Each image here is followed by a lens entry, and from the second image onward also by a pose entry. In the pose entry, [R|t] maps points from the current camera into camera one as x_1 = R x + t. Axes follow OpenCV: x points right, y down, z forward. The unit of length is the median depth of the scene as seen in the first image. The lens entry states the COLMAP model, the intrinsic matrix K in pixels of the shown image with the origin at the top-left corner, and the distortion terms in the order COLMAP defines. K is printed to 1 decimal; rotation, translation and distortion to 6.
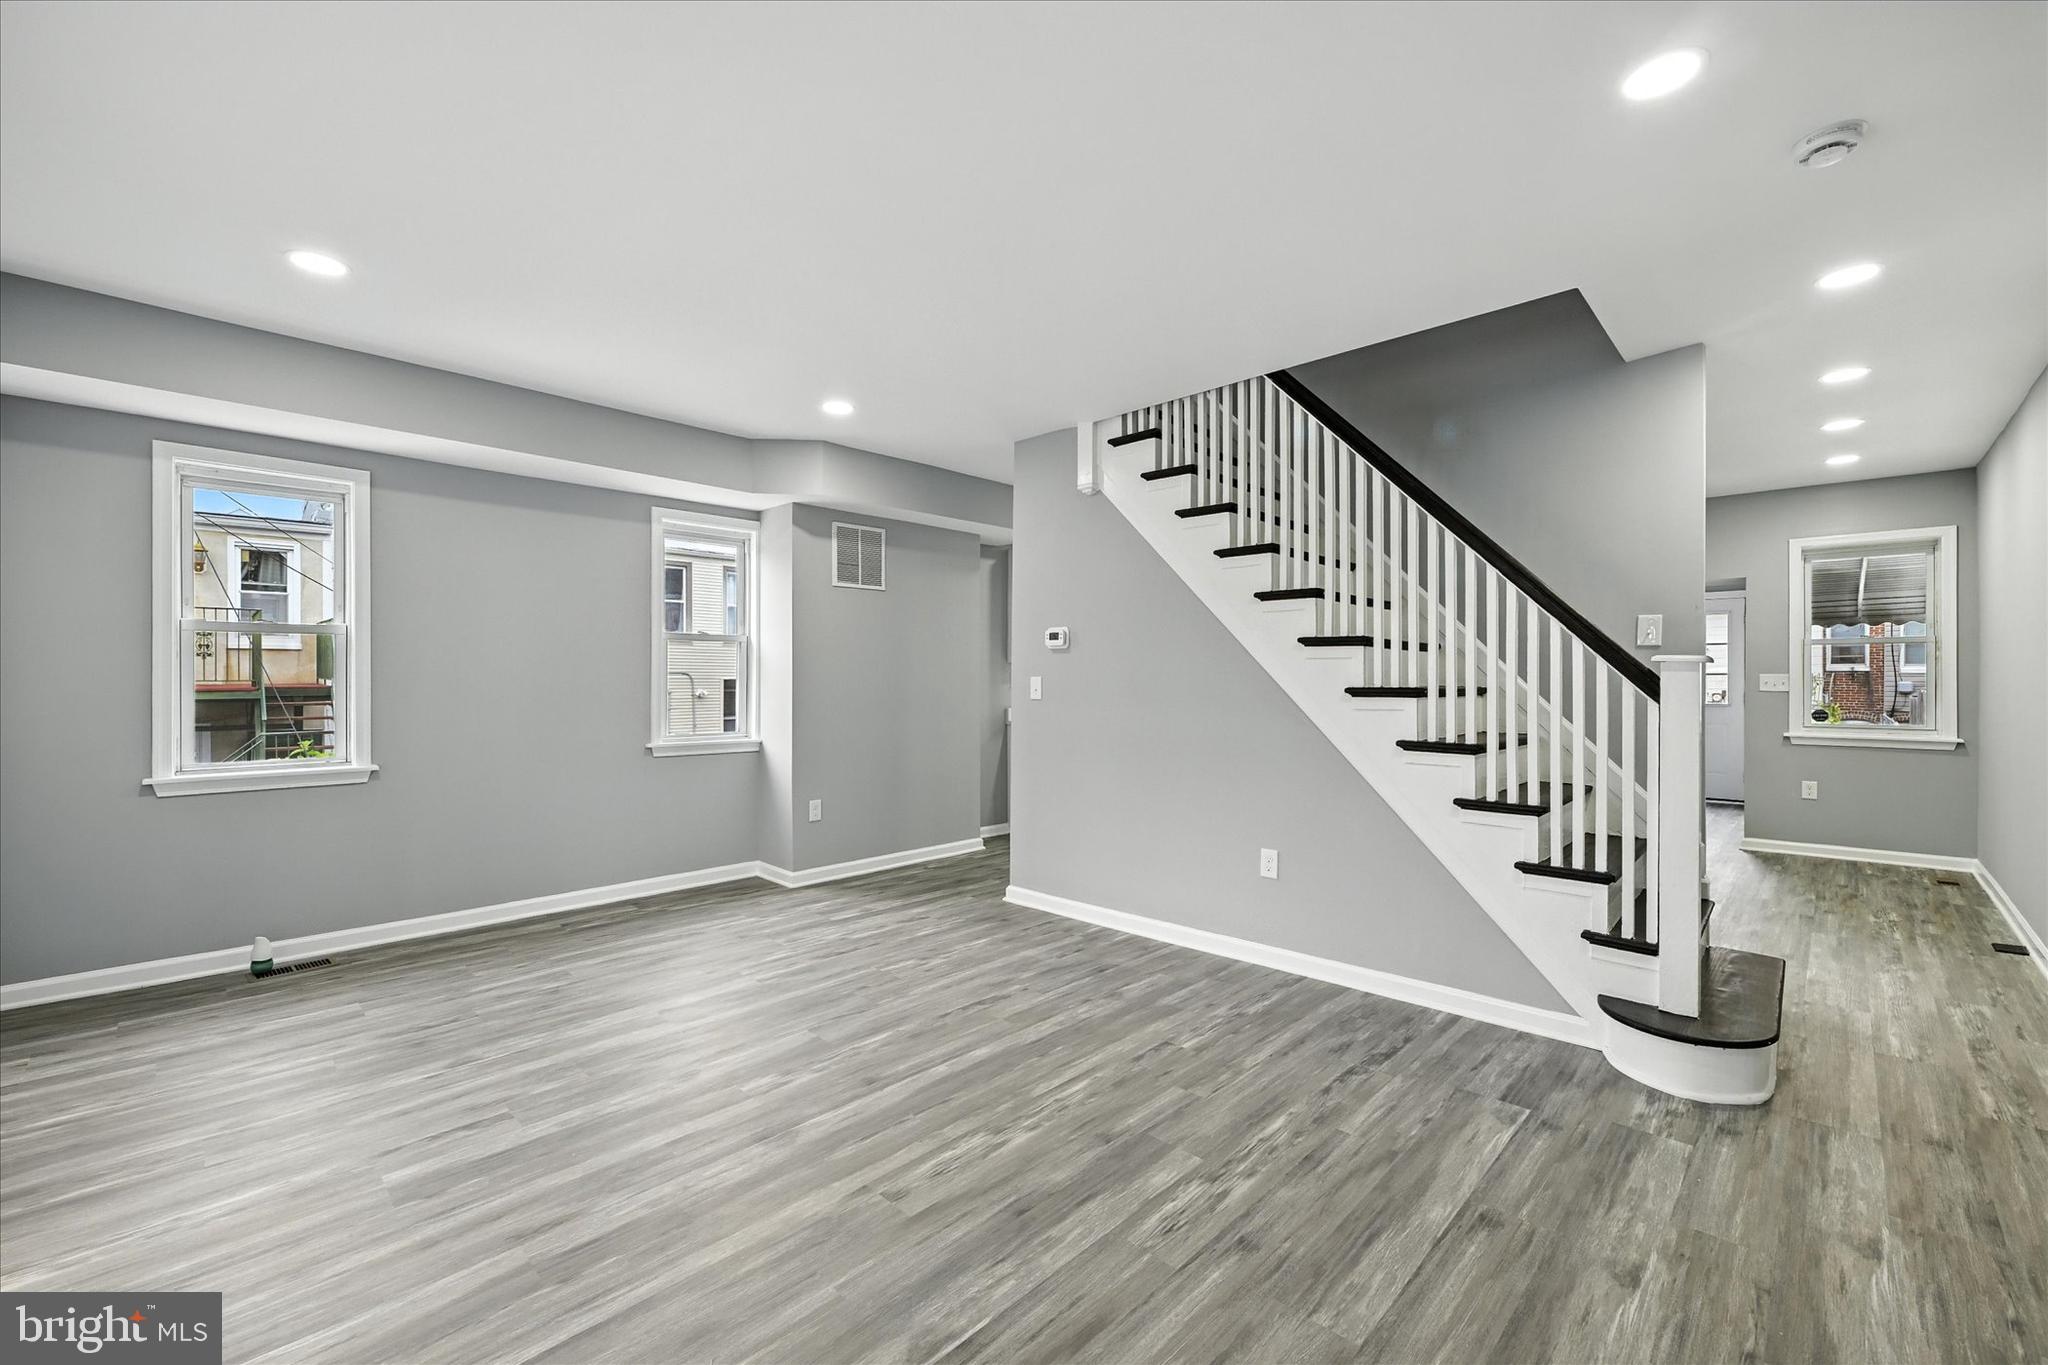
lens RADIAL K [[835.1, 0, 1024.0], [0, 835.1, 682.5], [0, 0, 1]] dist [-0.000369, 0.000568]
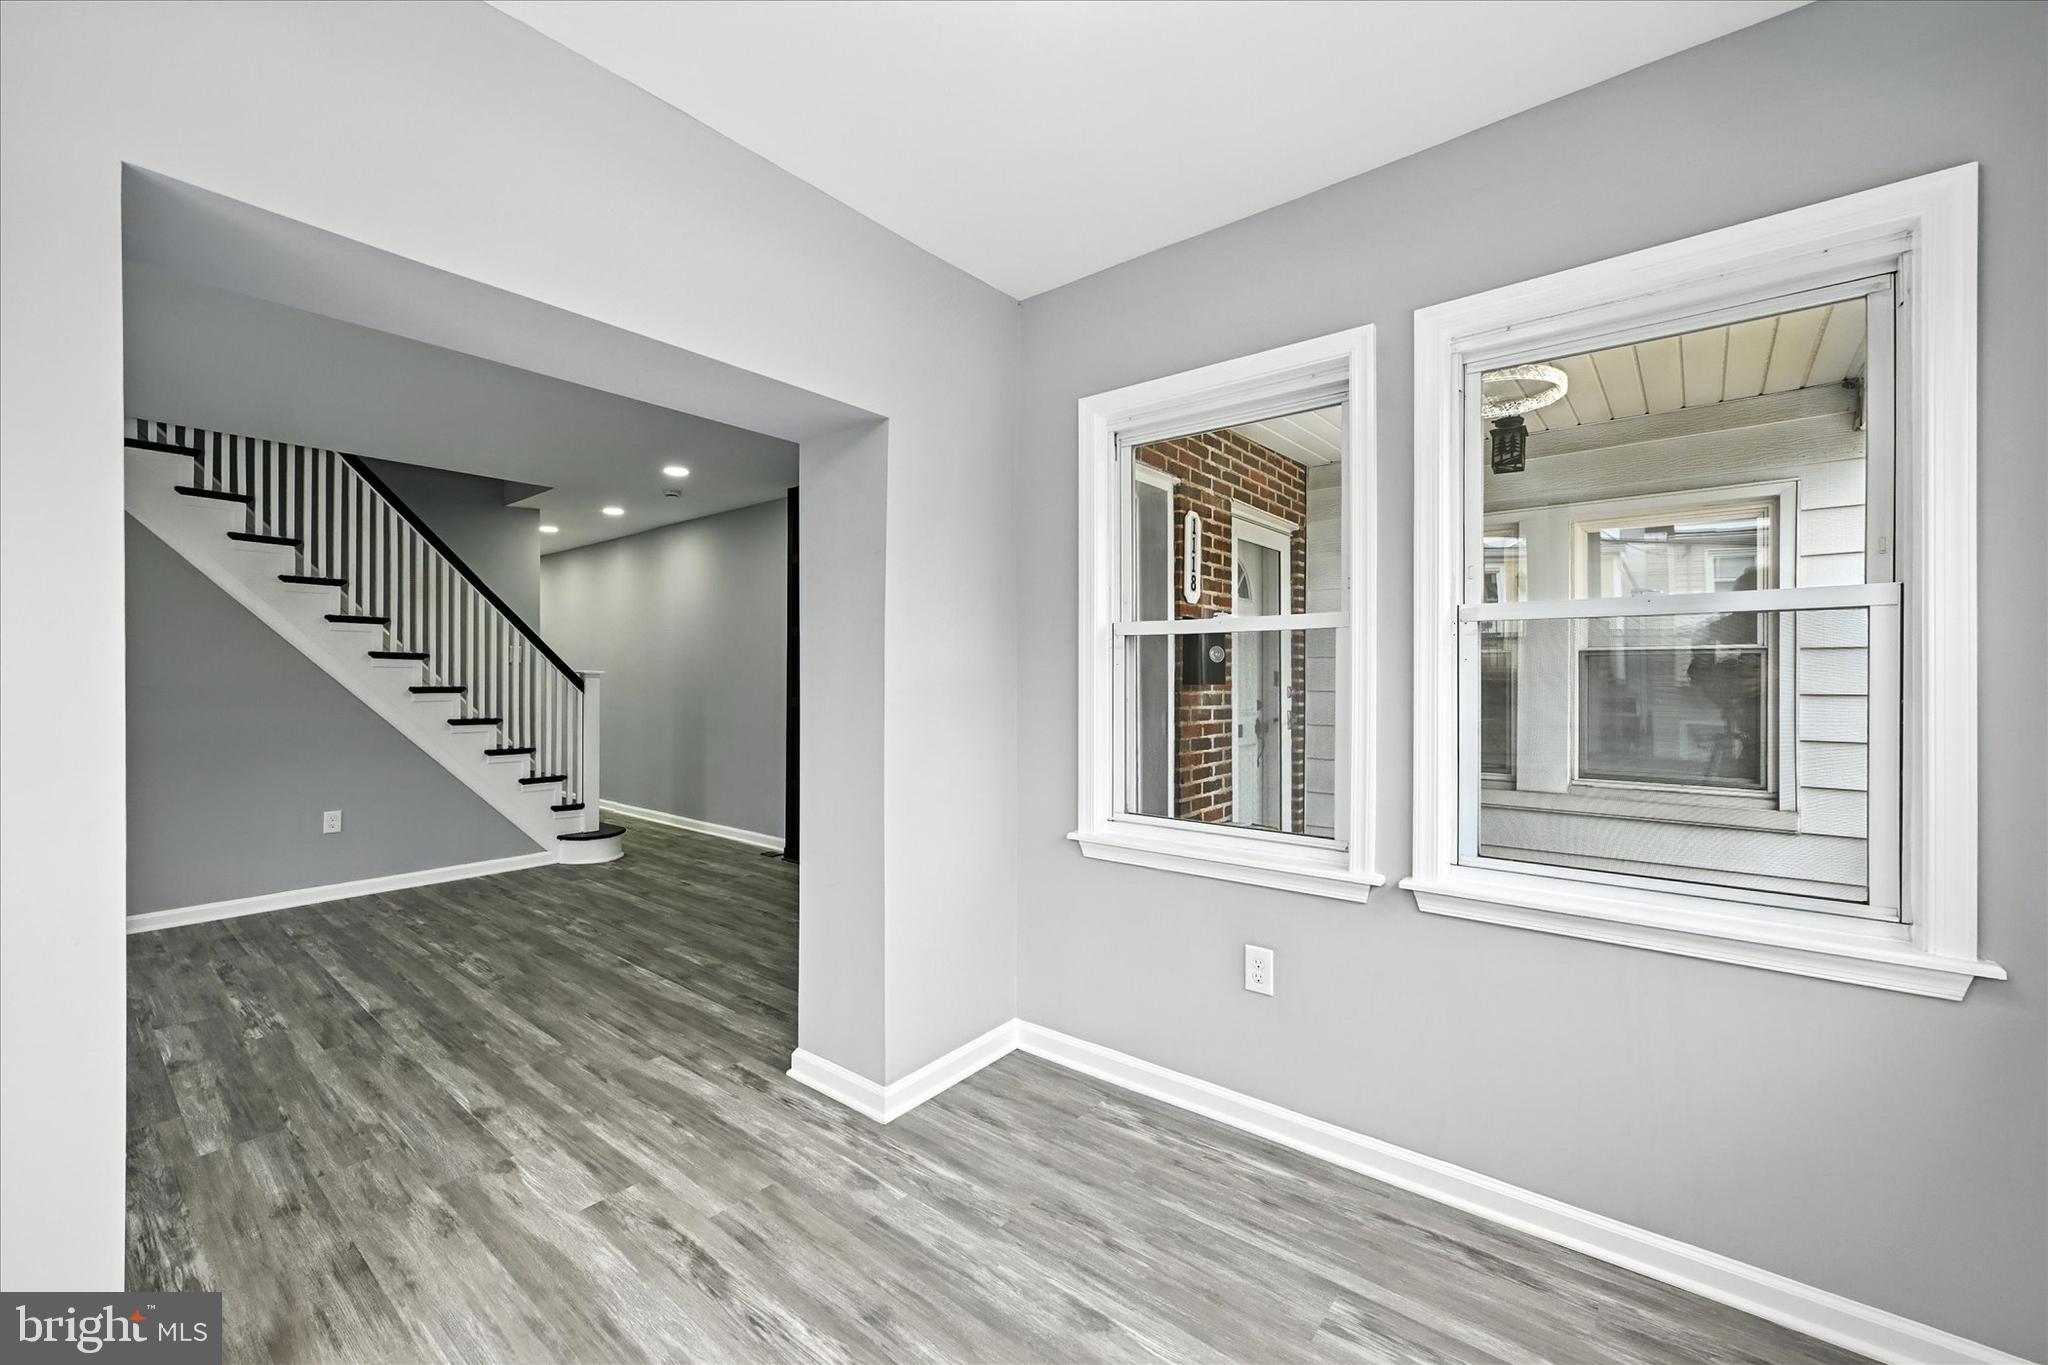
lens RADIAL K [[835.1, 0, 1024.0], [0, 835.1, 682.5], [0, 0, 1]] dist [-0.000369, 0.000568]
pose [[-0.083464, -0.004053, 0.996503, -1.274840], [0.001866, 0.999989, 0.004223, -0.006837], [-0.996509, 0.002212, -0.083456, 0.030300]]
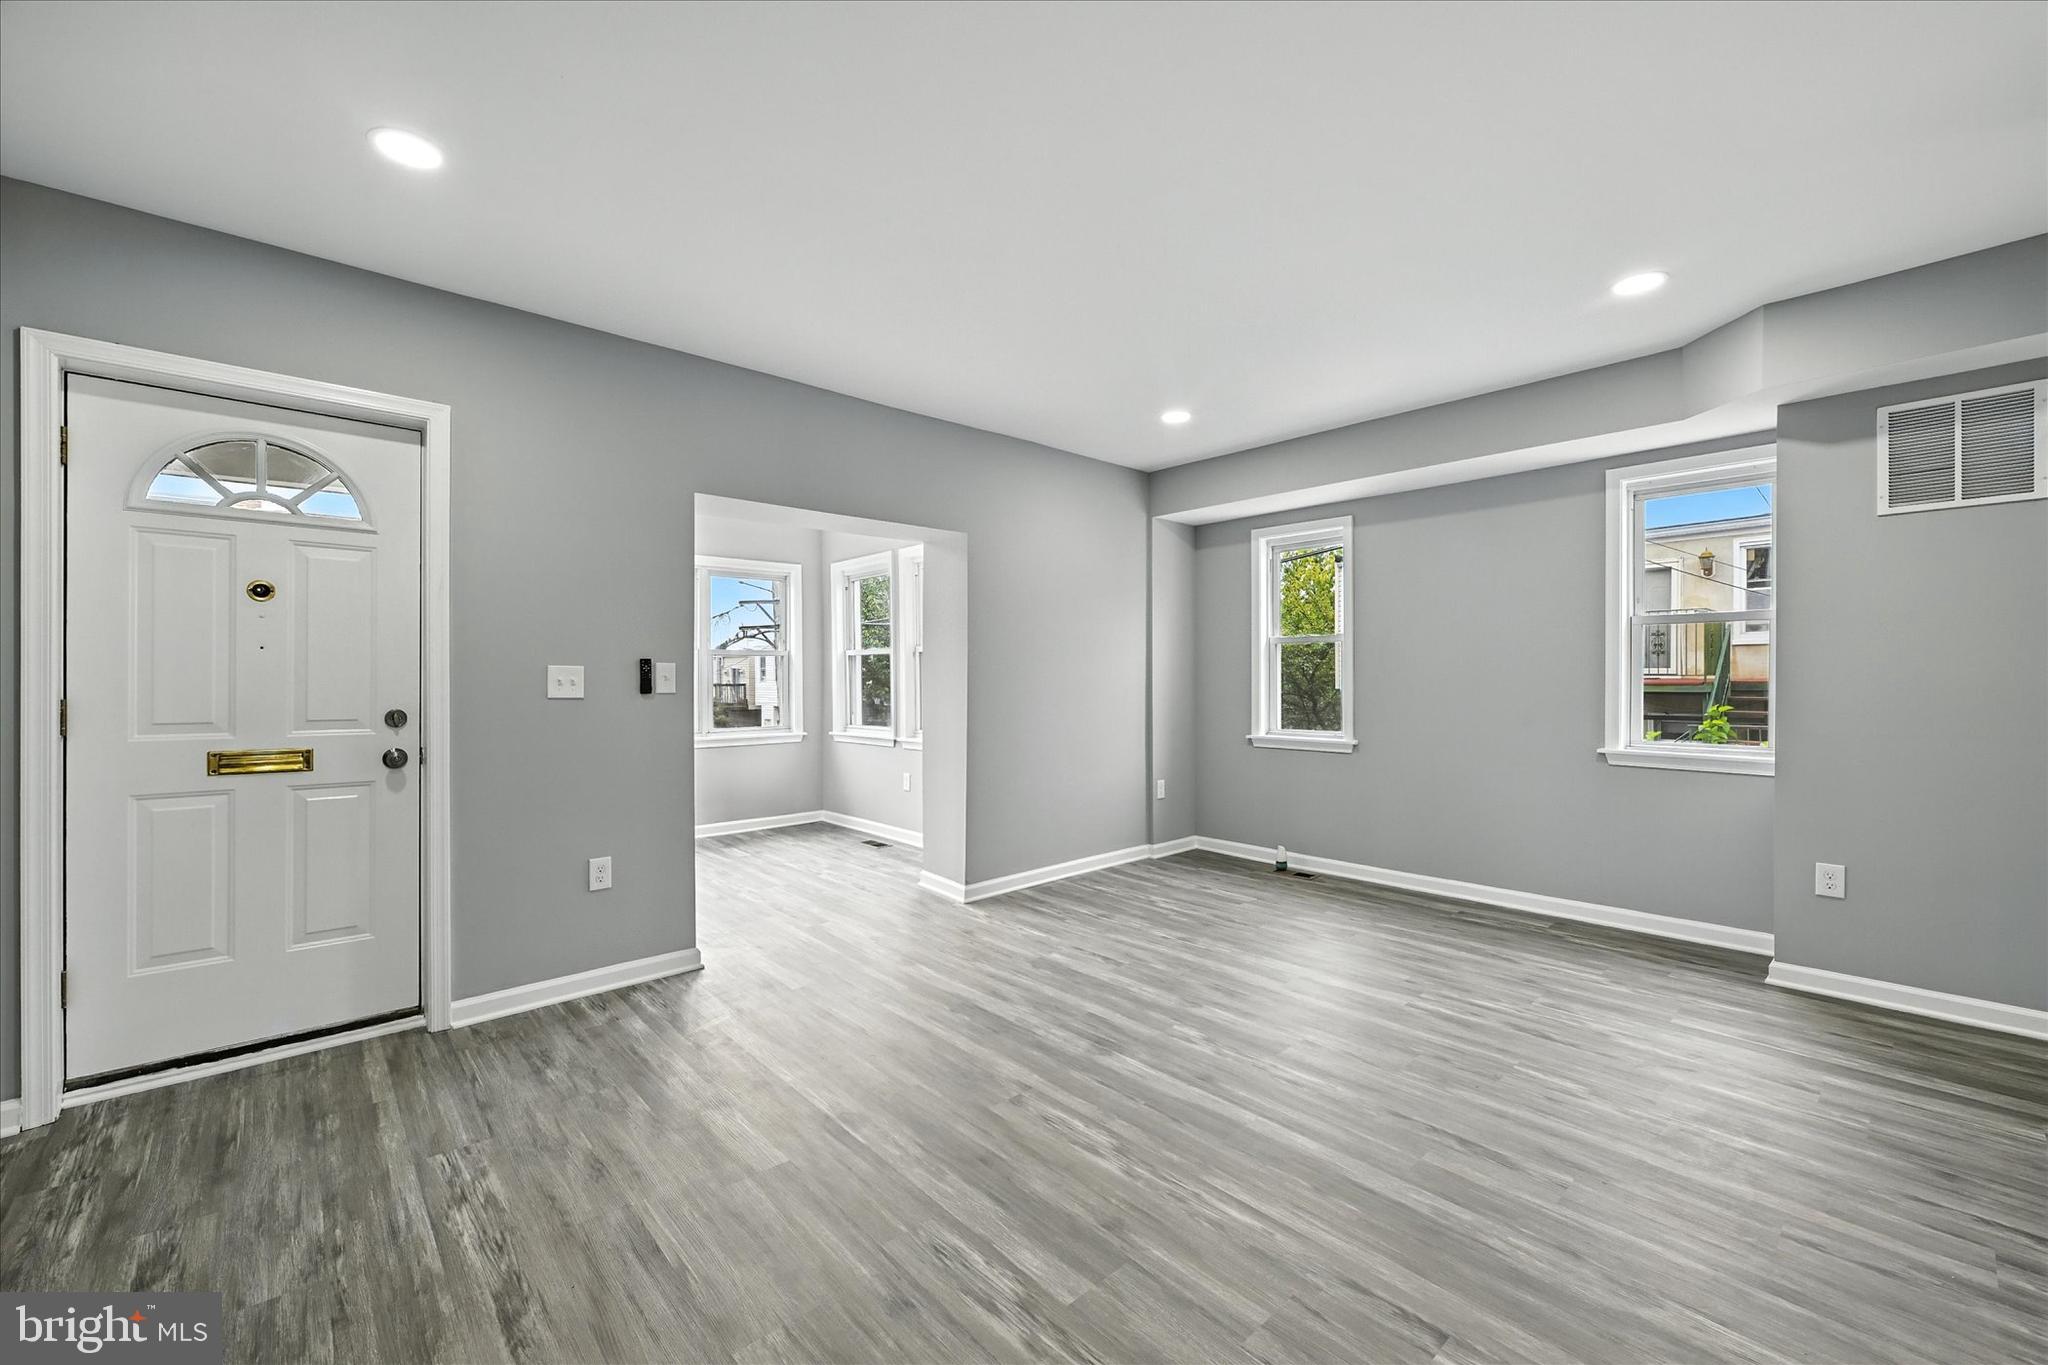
lens RADIAL K [[823.4, 0, 1008.2], [0, 823.4, 657.3], [0, 0, 1]] dist [-0.001193, -0.000146]
pose [[-0.073466, -0.023845, -0.997013, 0.670301], [-0.000482, 0.999715, -0.023874, 0.002058], [0.997298, -0.001273, -0.073457, 0.689295]]
